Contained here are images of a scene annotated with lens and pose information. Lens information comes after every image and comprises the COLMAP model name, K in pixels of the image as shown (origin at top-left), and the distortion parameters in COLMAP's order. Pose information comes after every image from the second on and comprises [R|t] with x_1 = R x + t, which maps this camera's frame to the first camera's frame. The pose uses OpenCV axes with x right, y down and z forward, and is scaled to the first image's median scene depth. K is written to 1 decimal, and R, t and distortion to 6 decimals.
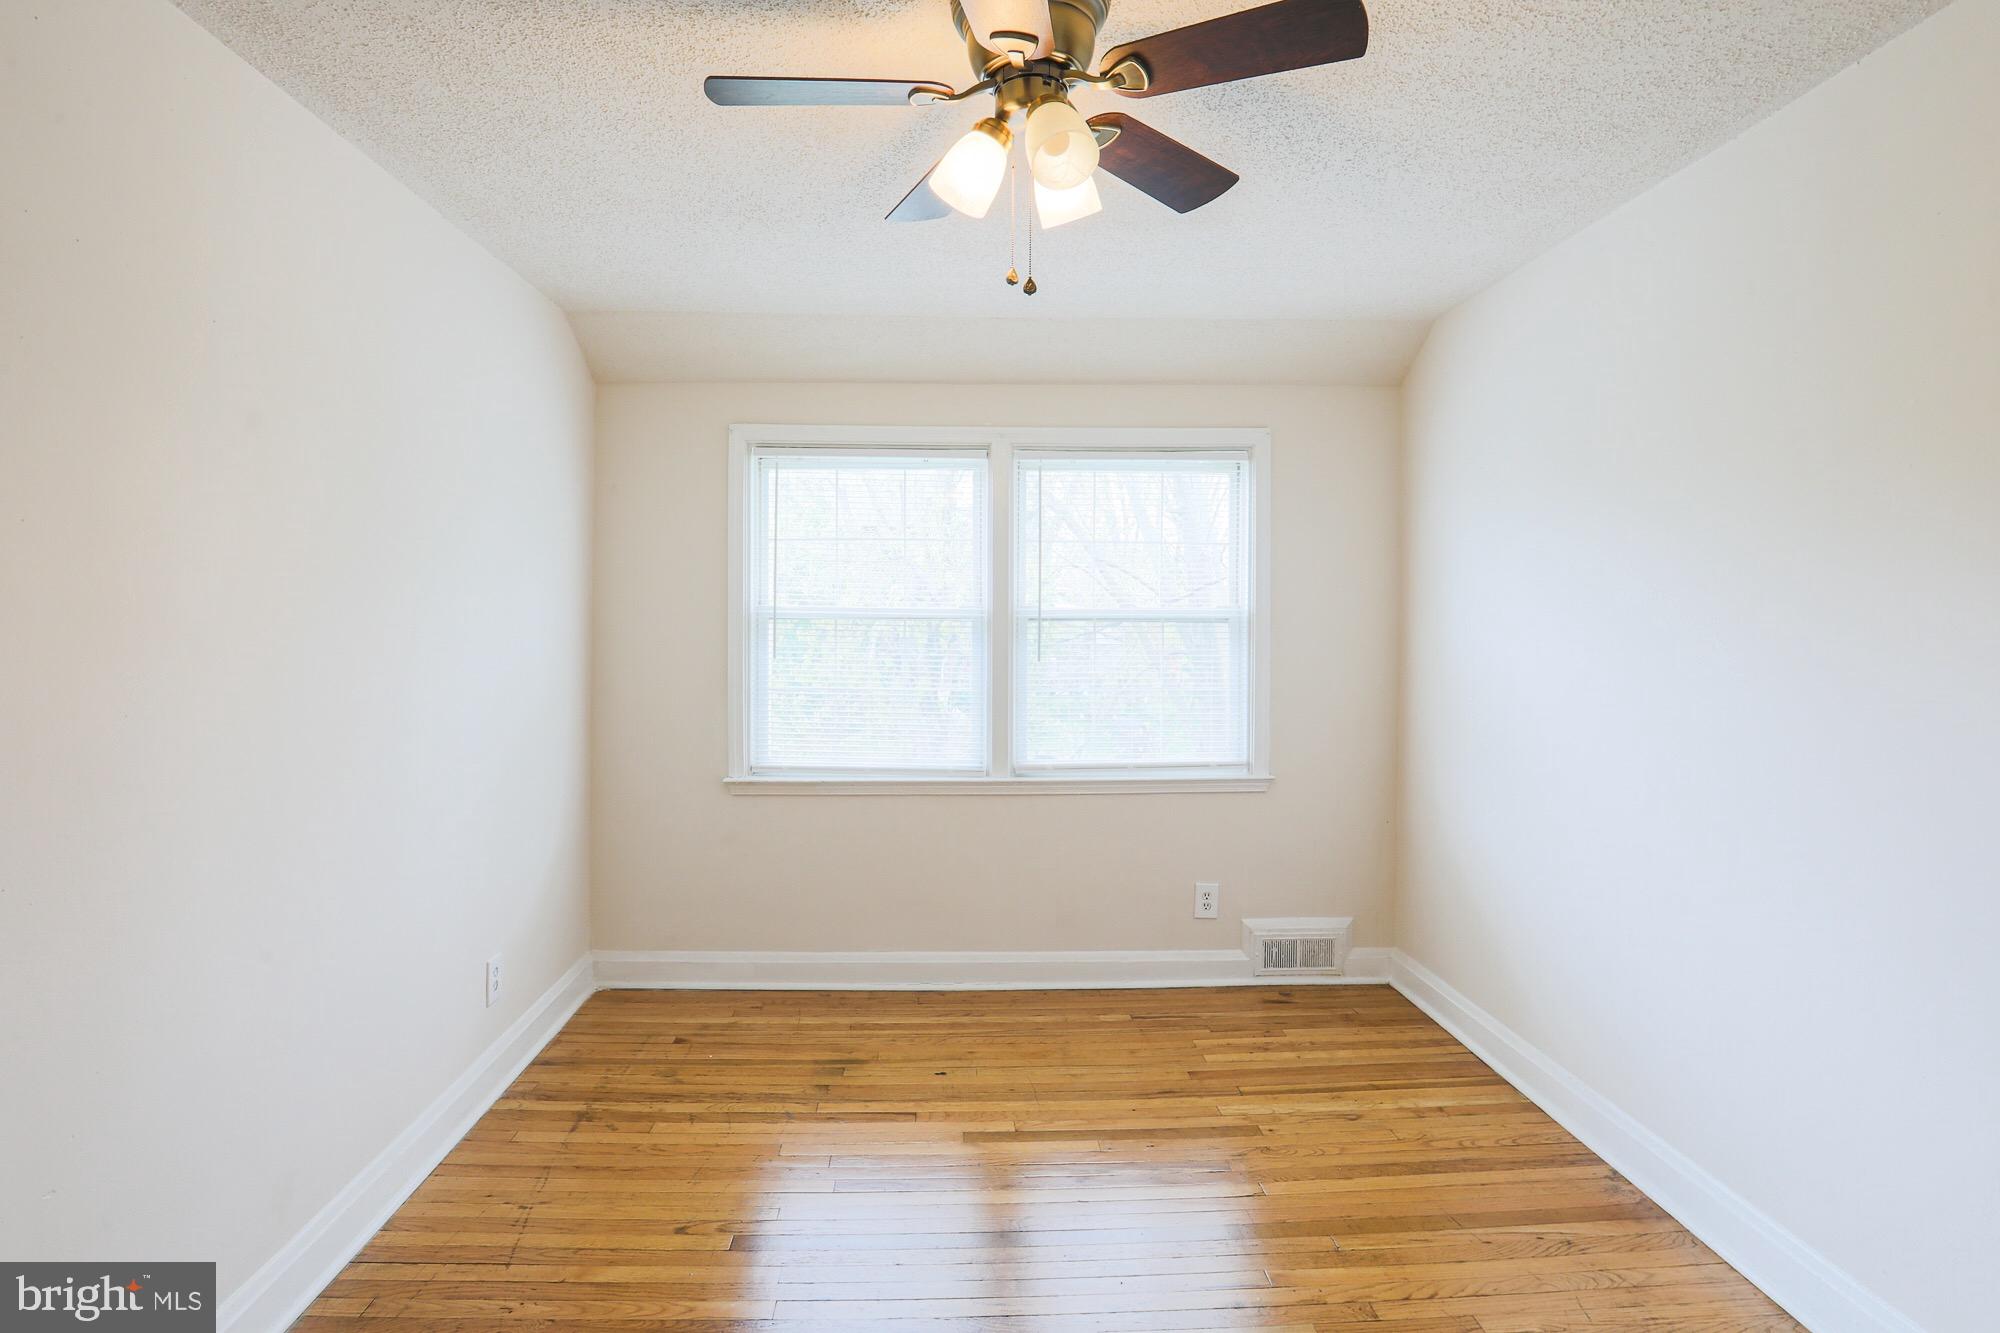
lens RADIAL K [[1000.2, 0, 997.0], [0, 1000.2, 635.7], [0, 0, 1]] dist [-0.072844, 0.037184]
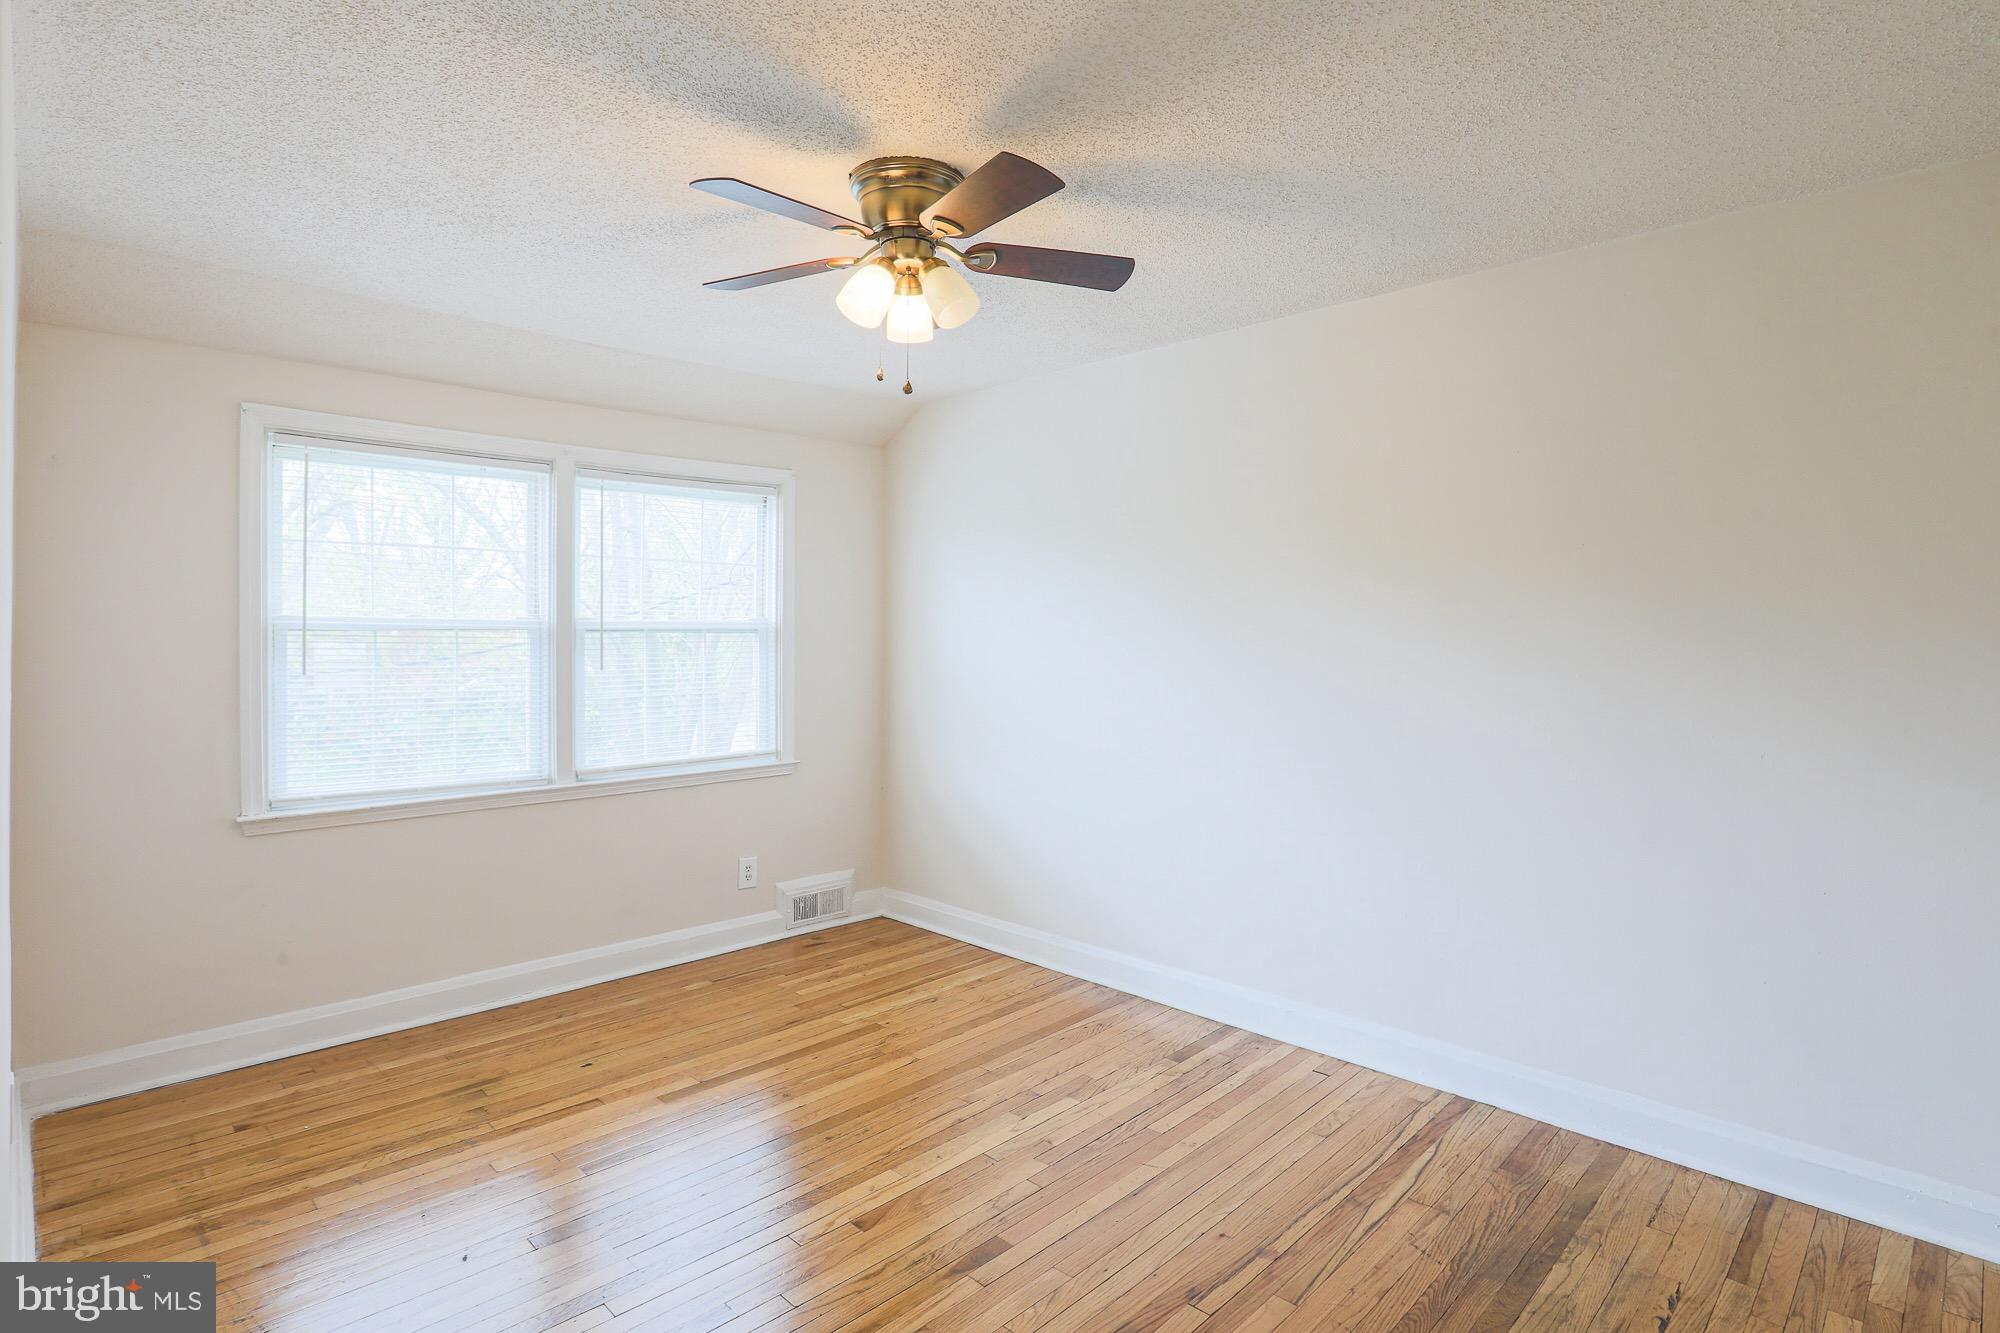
lens RADIAL K [[962.0, 0, 1000.1], [0, 962.0, 644.9], [0, 0, 1]] dist [-0.056057, 0.019716]
pose [[0.746234, -0.011304, 0.665588, -0.328035], [0.012708, 0.999916, 0.002734, 0.001719], [-0.665563, 0.006419, 0.746314, -0.032733]]
